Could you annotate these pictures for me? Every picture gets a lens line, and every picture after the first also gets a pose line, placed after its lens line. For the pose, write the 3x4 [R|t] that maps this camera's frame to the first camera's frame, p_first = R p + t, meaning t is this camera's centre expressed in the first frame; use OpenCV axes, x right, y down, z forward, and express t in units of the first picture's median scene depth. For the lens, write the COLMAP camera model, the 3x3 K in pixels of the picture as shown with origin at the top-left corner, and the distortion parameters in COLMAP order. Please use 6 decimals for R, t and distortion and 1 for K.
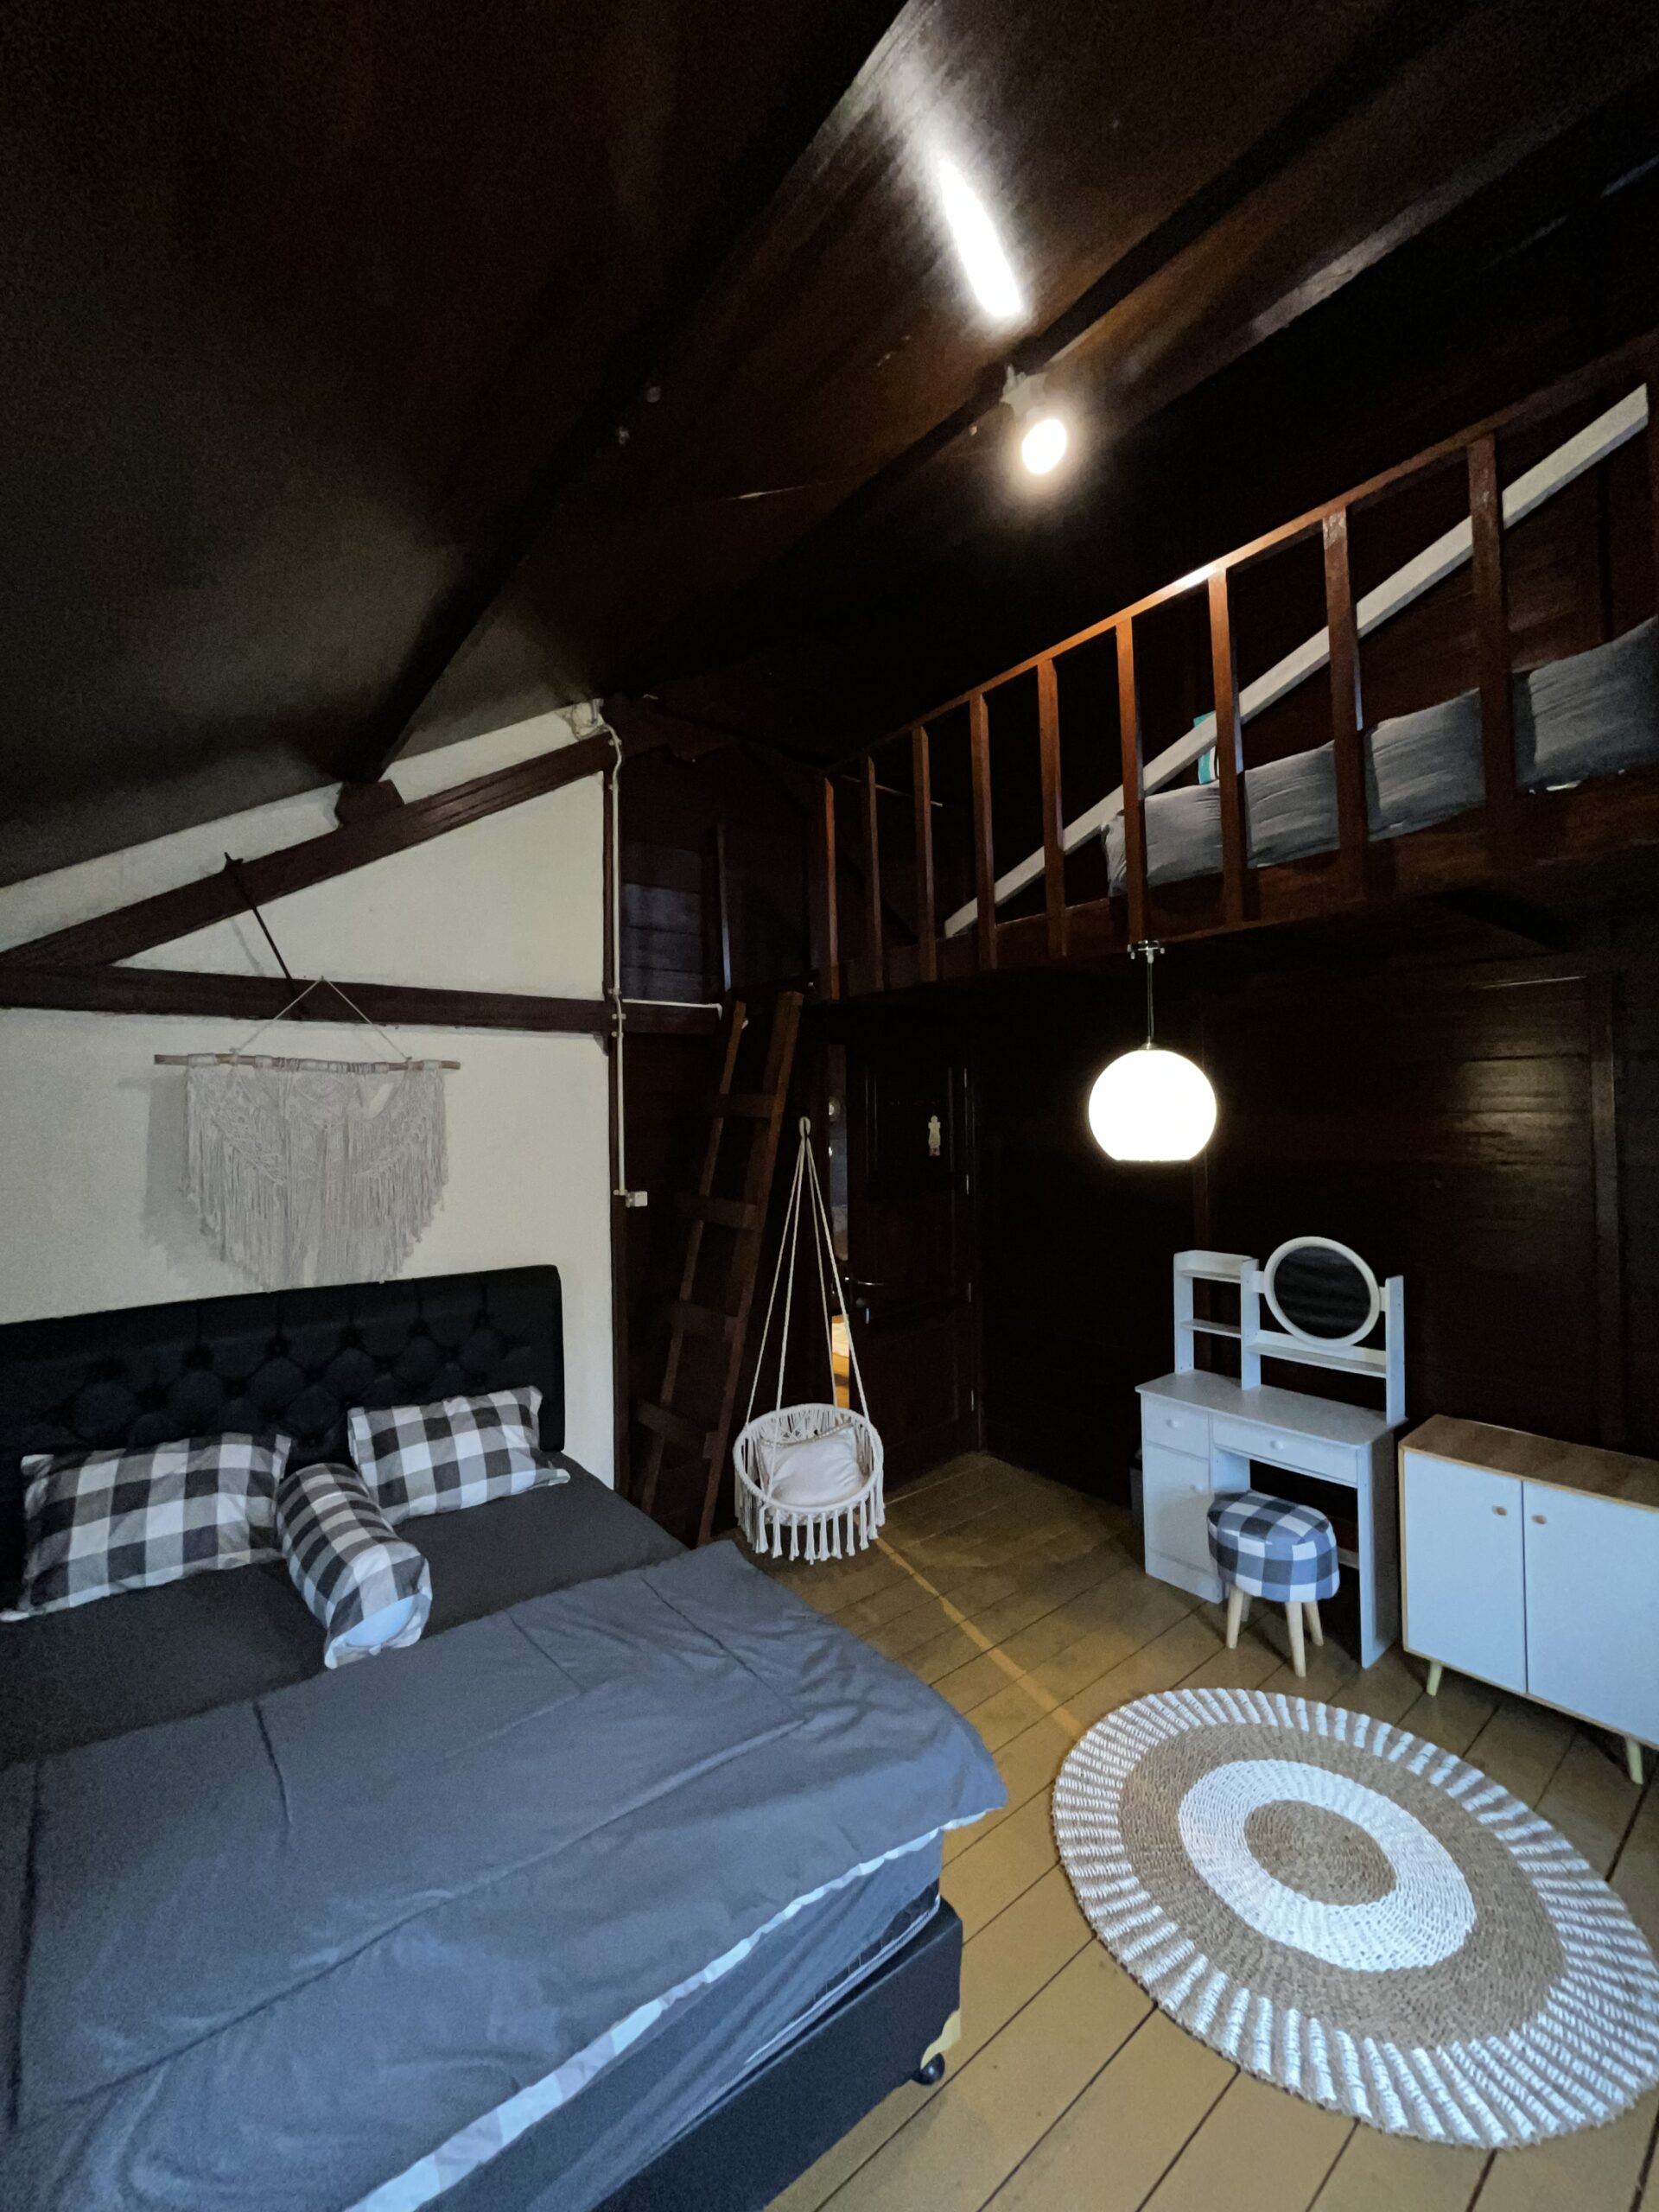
lens RADIAL K [[884.0, 0, 830.7], [0, 884.0, 1111.8], [0, 0, 1]] dist [-0.009478, 0.000460]
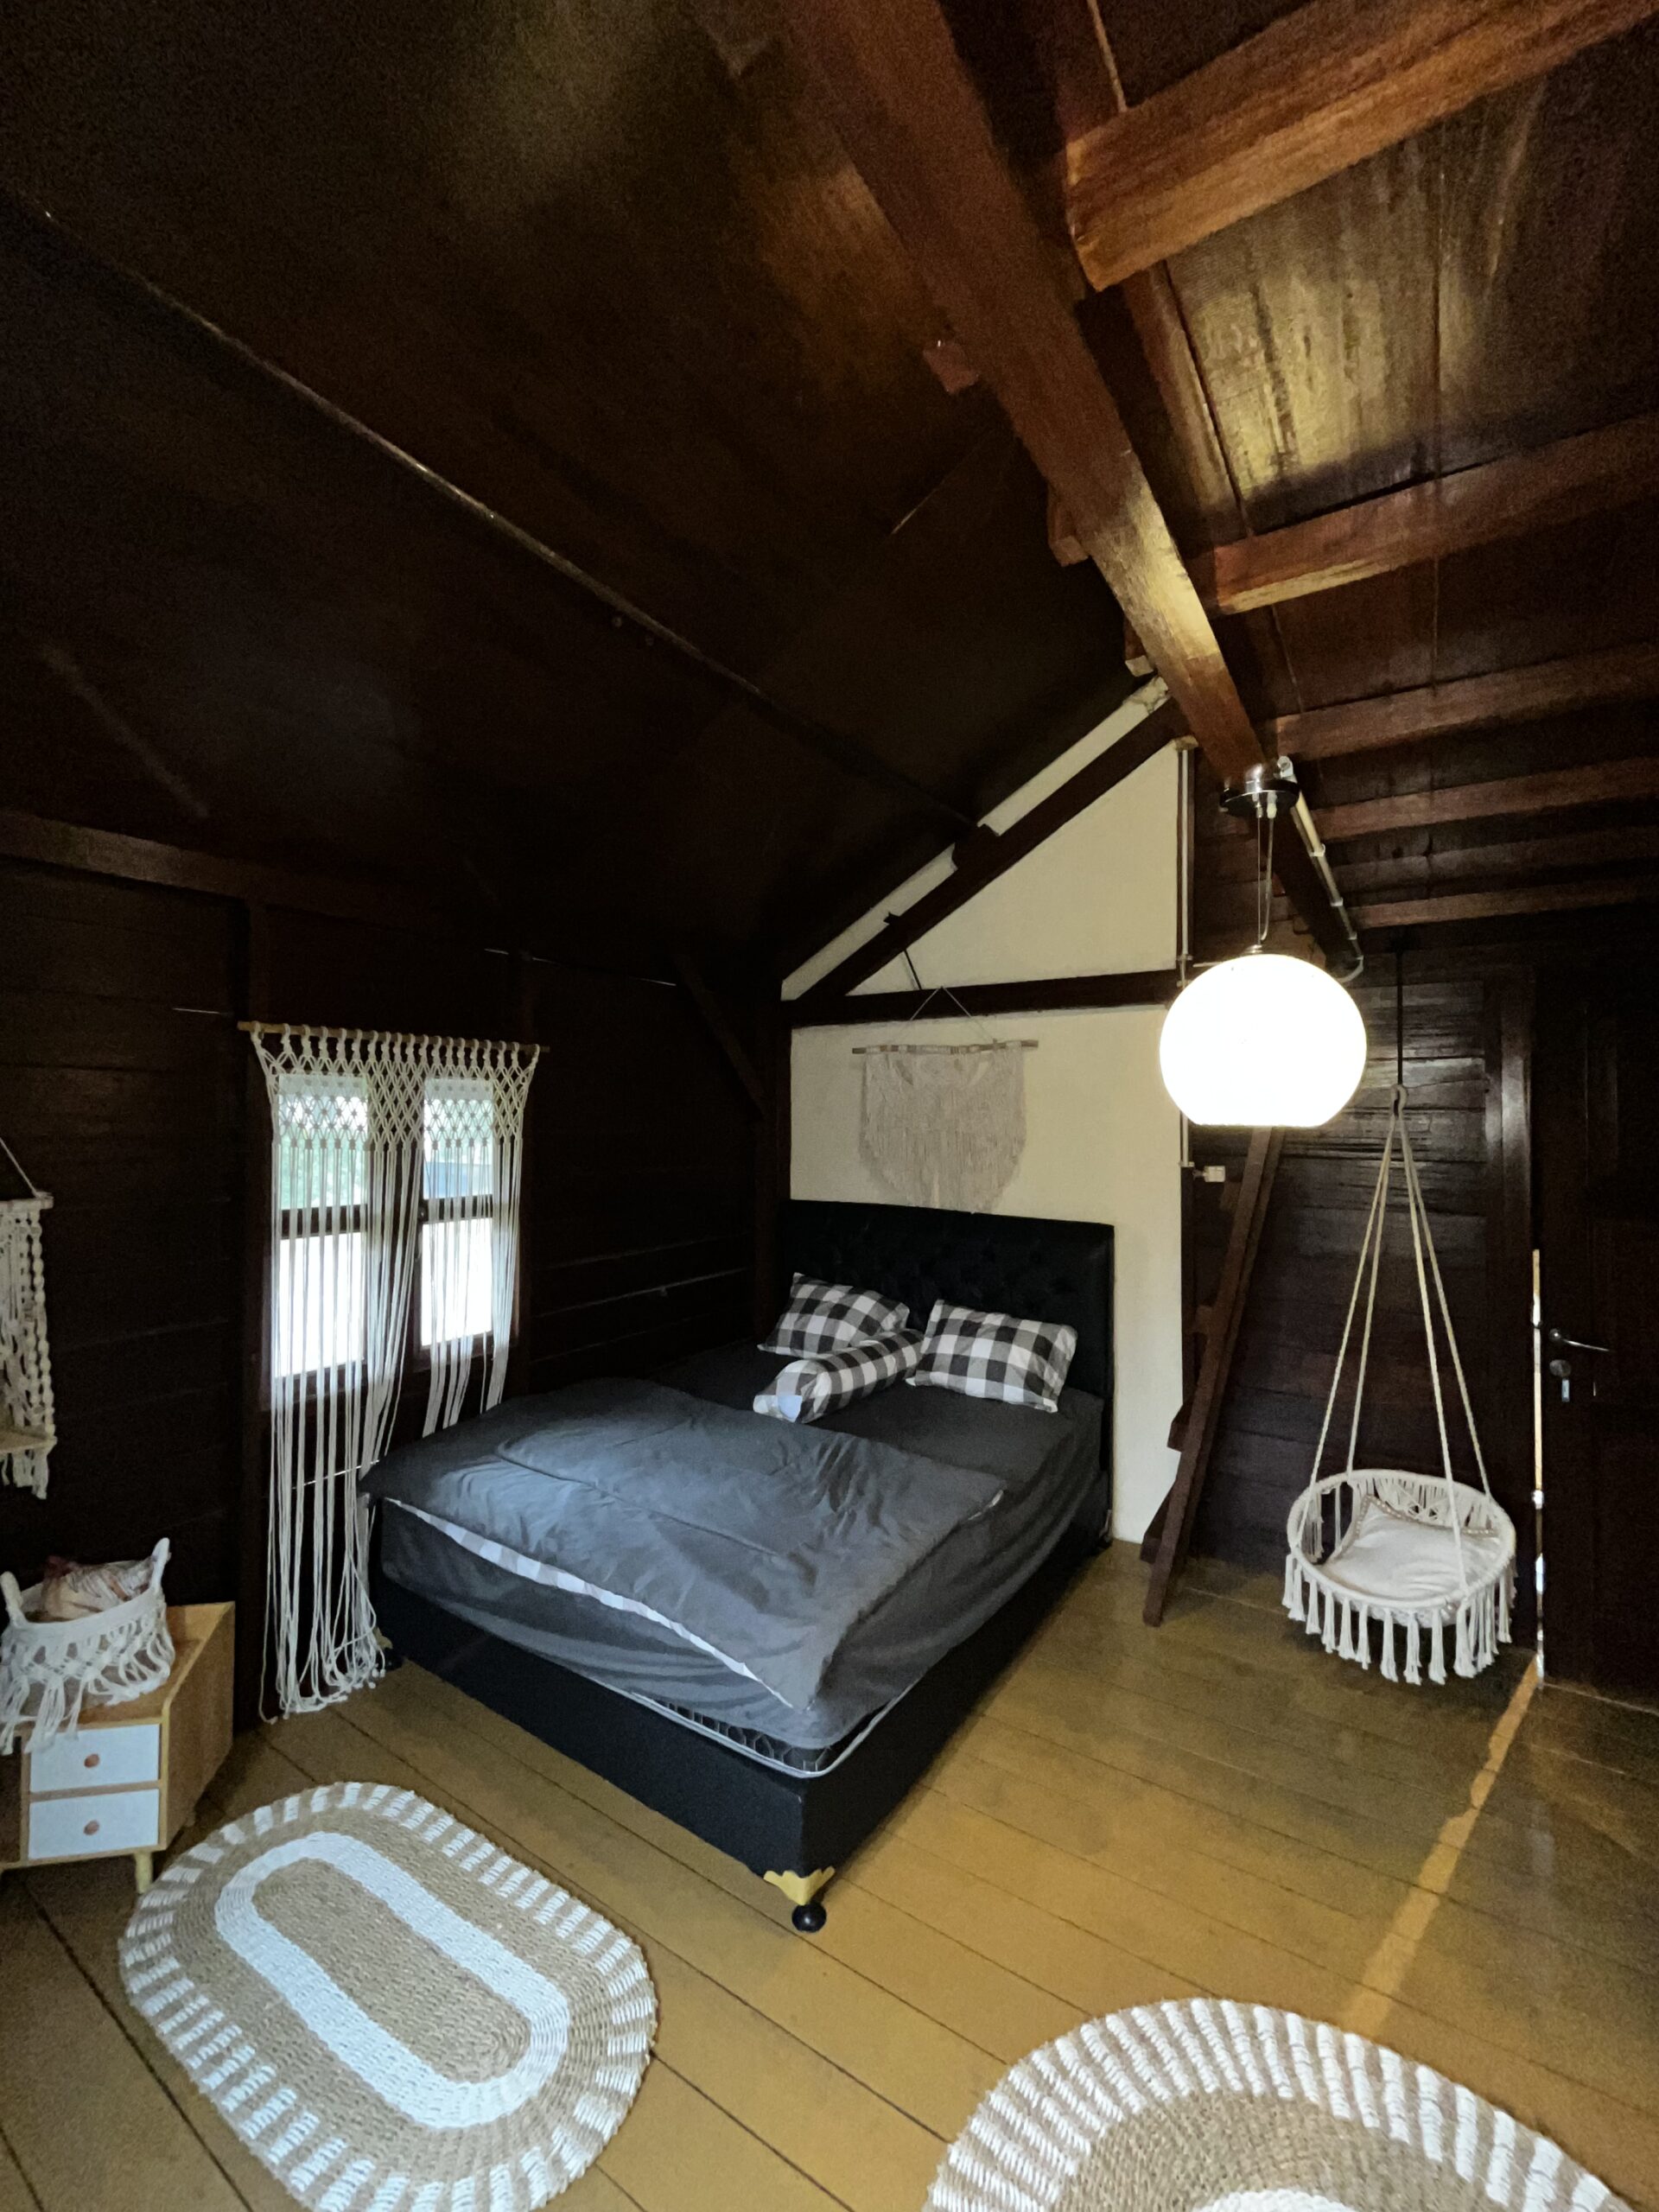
lens RADIAL K [[884.0, 0, 827.1], [0, 884.0, 1109.8], [0, 0, 1]] dist [-0.009478, 0.000460]
pose [[0.311782, 0.012238, -0.950075, 0.700556], [-0.001965, 0.999923, 0.012235, 0.026282], [0.950152, -0.001948, 0.311782, 0.404142]]
